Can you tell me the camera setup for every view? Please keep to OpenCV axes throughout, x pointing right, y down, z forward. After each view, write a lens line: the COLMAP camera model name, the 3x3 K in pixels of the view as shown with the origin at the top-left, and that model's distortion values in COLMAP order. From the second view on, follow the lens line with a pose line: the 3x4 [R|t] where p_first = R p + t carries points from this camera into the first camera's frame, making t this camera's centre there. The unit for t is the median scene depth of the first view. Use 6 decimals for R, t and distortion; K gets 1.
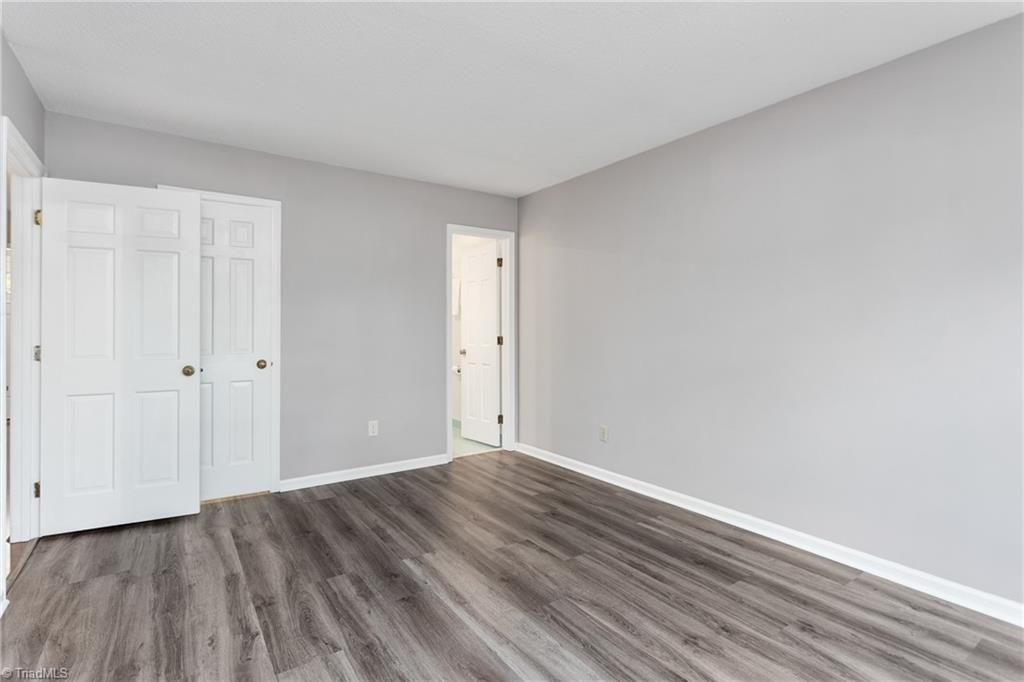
lens RADIAL K [[519.8, 0, 510.2], [0, 519.8, 334.2], [0, 0, 1]] dist [-0.002788, -0.000244]
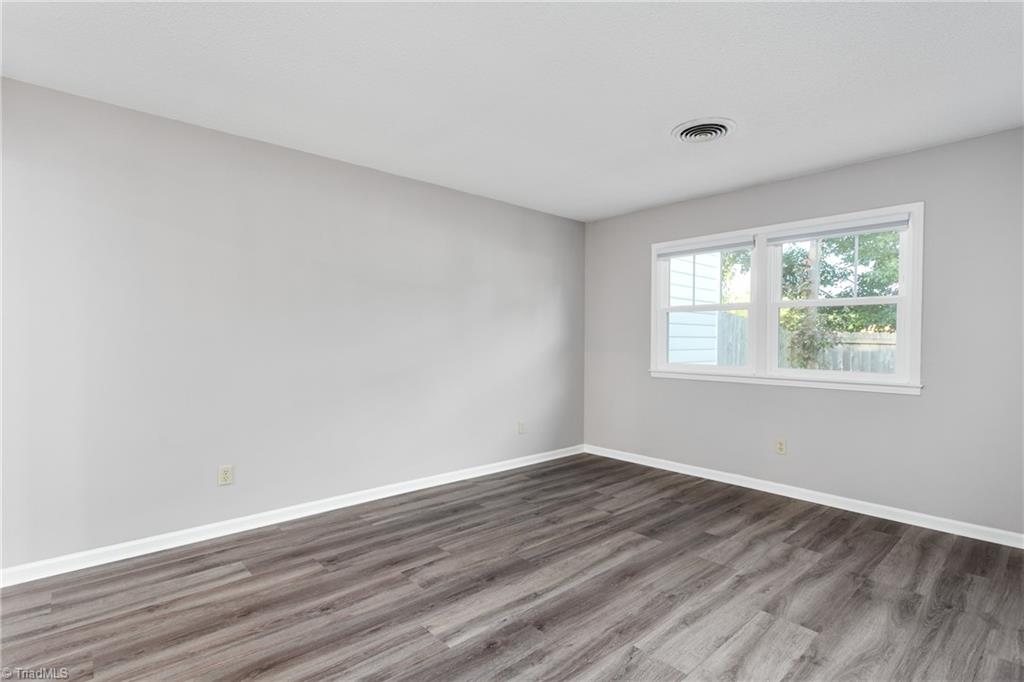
lens RADIAL K [[485.8, 0, 509.9], [0, 485.8, 341.8], [0, 0, 1]] dist [-0.002046, -0.000516]
pose [[-0.133541, -0.006718, 0.991020, -0.856199], [0.008999, 0.999928, 0.007991, -0.024968], [-0.991002, 0.009985, -0.133471, 0.918621]]
